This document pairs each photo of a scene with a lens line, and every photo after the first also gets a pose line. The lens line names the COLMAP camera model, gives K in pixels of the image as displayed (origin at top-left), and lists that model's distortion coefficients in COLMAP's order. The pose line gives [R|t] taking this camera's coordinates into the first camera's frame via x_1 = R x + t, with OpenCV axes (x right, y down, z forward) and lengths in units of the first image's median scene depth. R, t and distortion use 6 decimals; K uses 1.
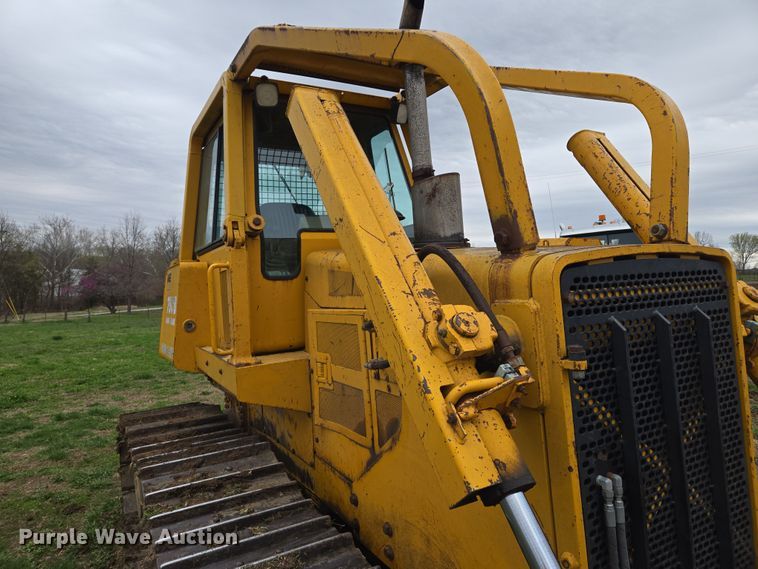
lens RADIAL K [[504.6, 0, 373.6], [0, 504.6, 287.4], [0, 0, 1]] dist [0.072438, -0.054213]
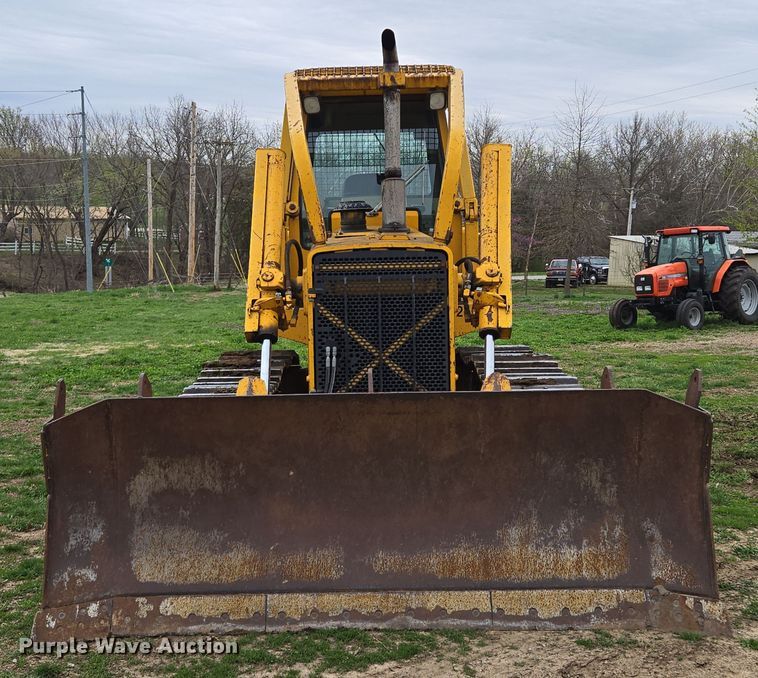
lens RADIAL K [[1070.5, 0, 340.9], [0, 1070.5, 347.2], [0, 0, 1]] dist [0.077895, 0.000000]
pose [[0.863816, 0.077442, -0.497820, 2.226359], [-0.029119, 0.994138, 0.104123, -0.097805], [0.502966, -0.075447, 0.861007, -2.384921]]
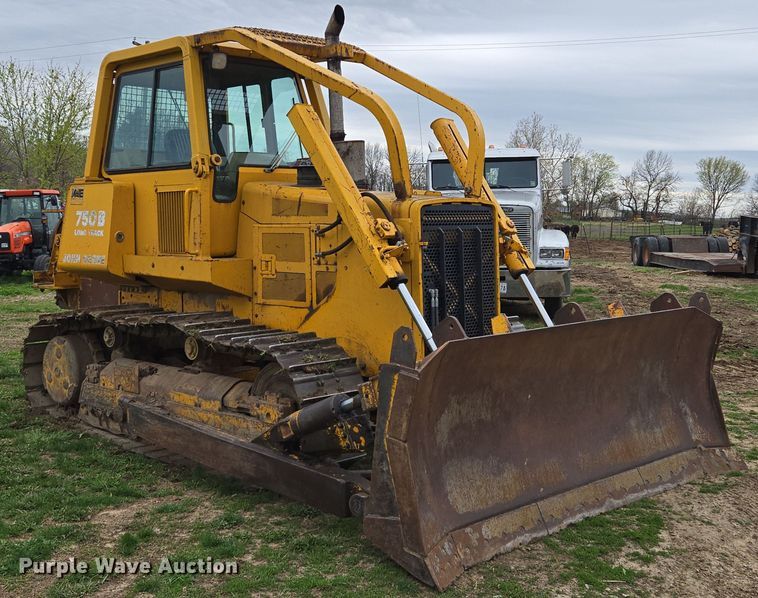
lens RADIAL K [[992.8, 0, 327.0], [0, 992.8, 288.9], [0, 0, 1]] dist [0.053548, 0.000000]
pose [[0.967254, 0.033184, 0.251633, -1.010442], [-0.049453, 0.997055, 0.058607, 0.080676], [-0.248947, -0.069132, 0.966047, -2.834245]]
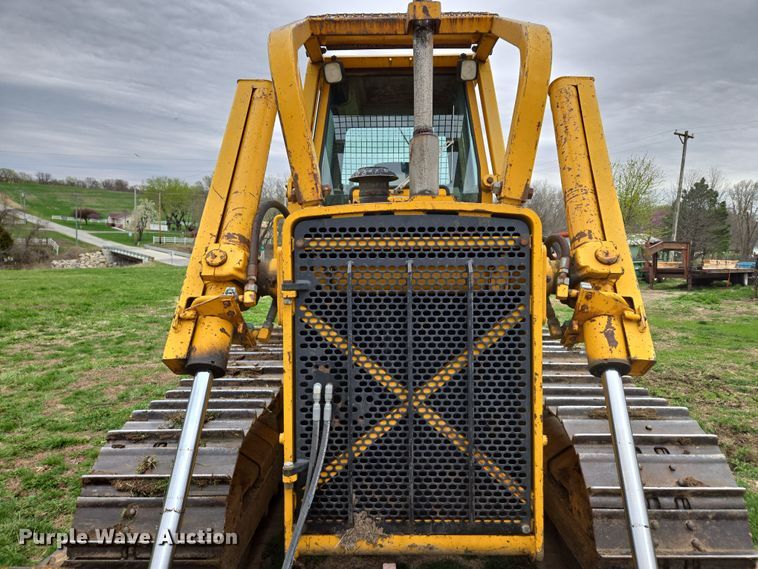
lens RADIAL K [[504.6, 0, 382.3], [0, 504.6, 287.0], [0, 0, 1]] dist [0.072438, -0.054213]
pose [[0.866462, 0.086991, -0.491605, 0.924745], [-0.044187, 0.994200, 0.098047, -0.003208], [0.497283, -0.063232, 0.865281, -0.002121]]
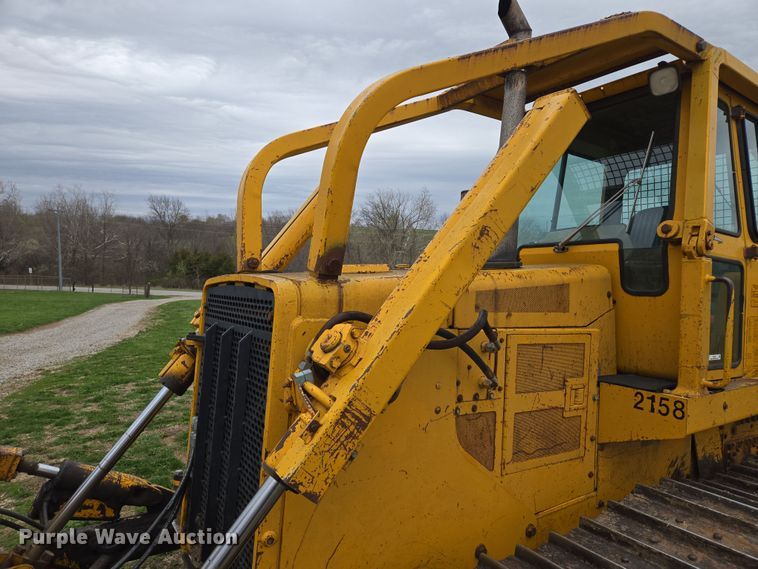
lens RADIAL K [[504.6, 0, 378.4], [0, 504.6, 282.6], [0, 0, 1]] dist [0.072438, -0.054213]
pose [[0.086064, 0.044907, -0.995277, 1.622711], [-0.051478, 0.997850, 0.040571, -0.116513], [0.994959, 0.047743, 0.088191, 1.093788]]
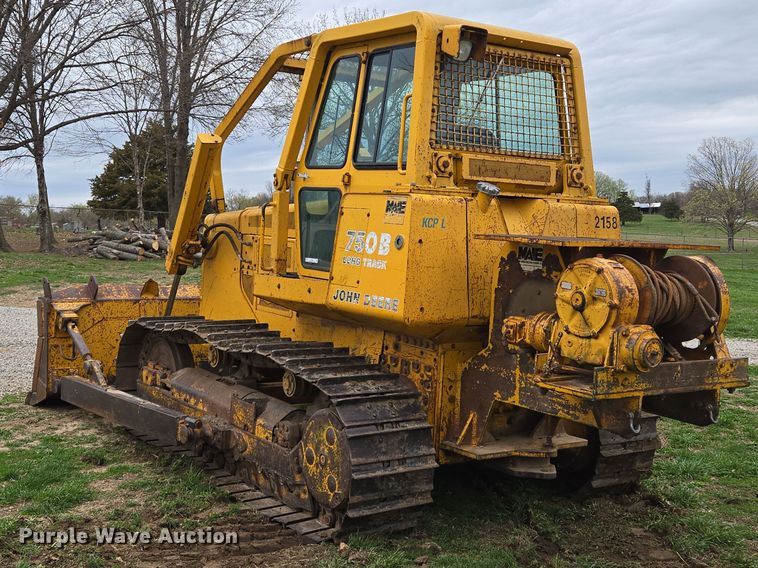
lens RADIAL K [[960.5, 0, 375.3], [0, 960.5, 280.2], [0, 0, 1]] dist [0.080383, 0.000000]
pose [[-0.994503, 0.015347, -0.103573, 0.327144], [0.007823, 0.997326, 0.072656, -0.086179], [0.104411, 0.071446, -0.991965, 6.228369]]
